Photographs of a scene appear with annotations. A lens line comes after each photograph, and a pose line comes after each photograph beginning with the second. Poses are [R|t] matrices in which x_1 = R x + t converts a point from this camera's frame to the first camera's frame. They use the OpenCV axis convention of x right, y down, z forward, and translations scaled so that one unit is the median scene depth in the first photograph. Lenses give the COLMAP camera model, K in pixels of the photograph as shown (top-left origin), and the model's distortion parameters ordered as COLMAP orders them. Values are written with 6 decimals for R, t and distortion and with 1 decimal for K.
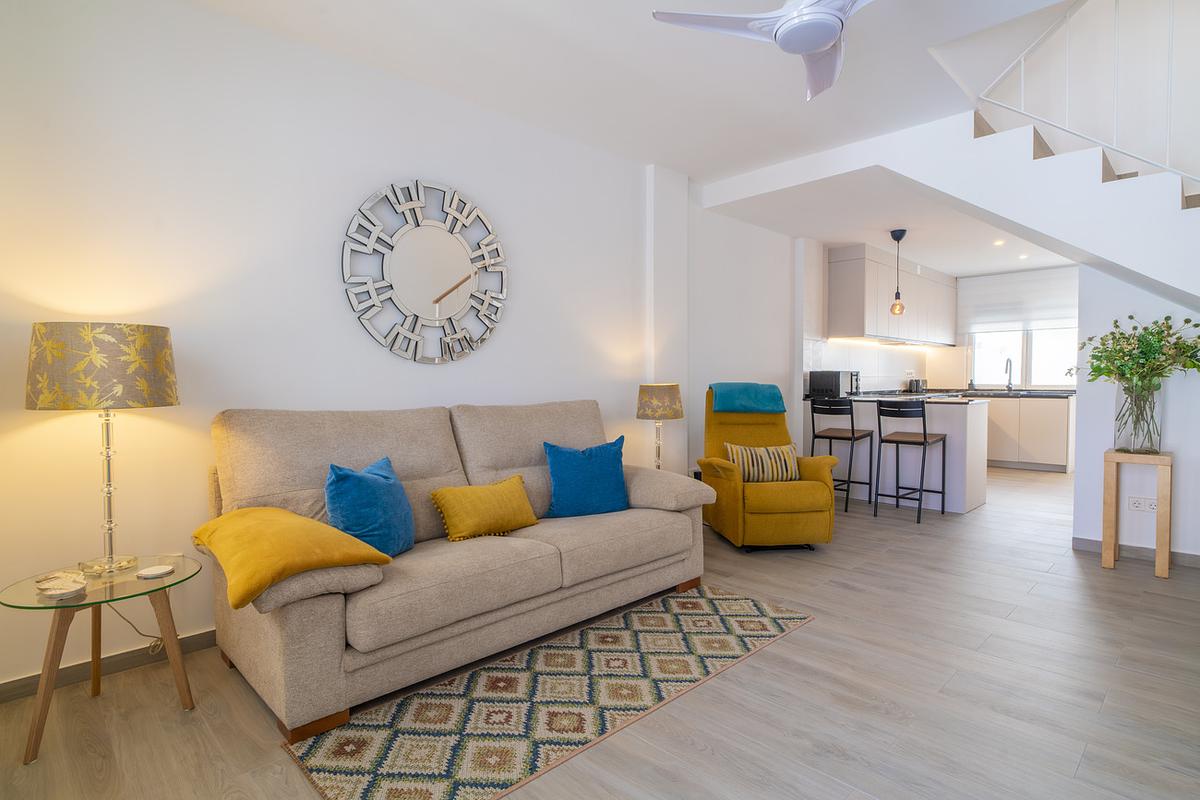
lens RADIAL K [[612.5, 0, 600.0], [0, 612.5, 400.0], [0, 0, 1]] dist [0.002086, 0.000540]
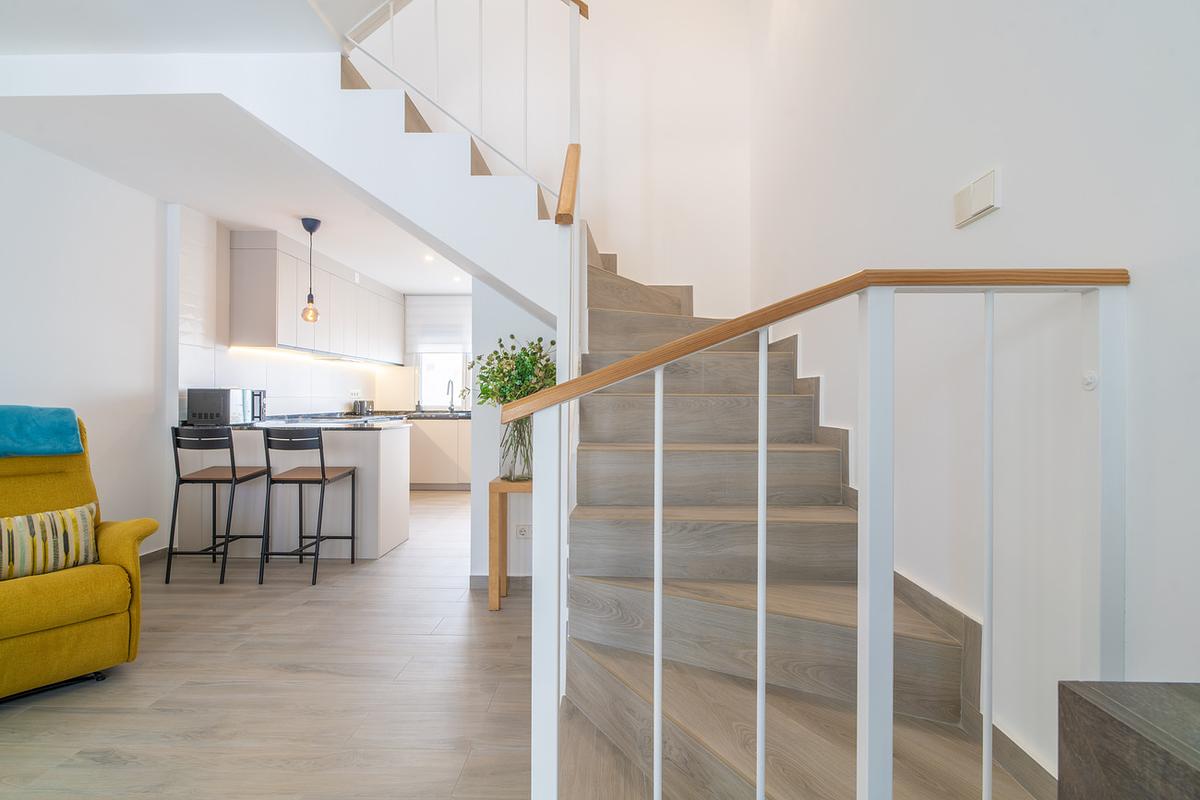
lens RADIAL K [[612.5, 0, 600.0], [0, 612.5, 400.0], [0, 0, 1]] dist [0.002086, 0.000540]
pose [[0.720473, 0.005637, 0.693460, 0.253368], [0.017328, 0.999508, -0.026128, -0.008172], [-0.693267, 0.030841, 0.720021, 0.187787]]
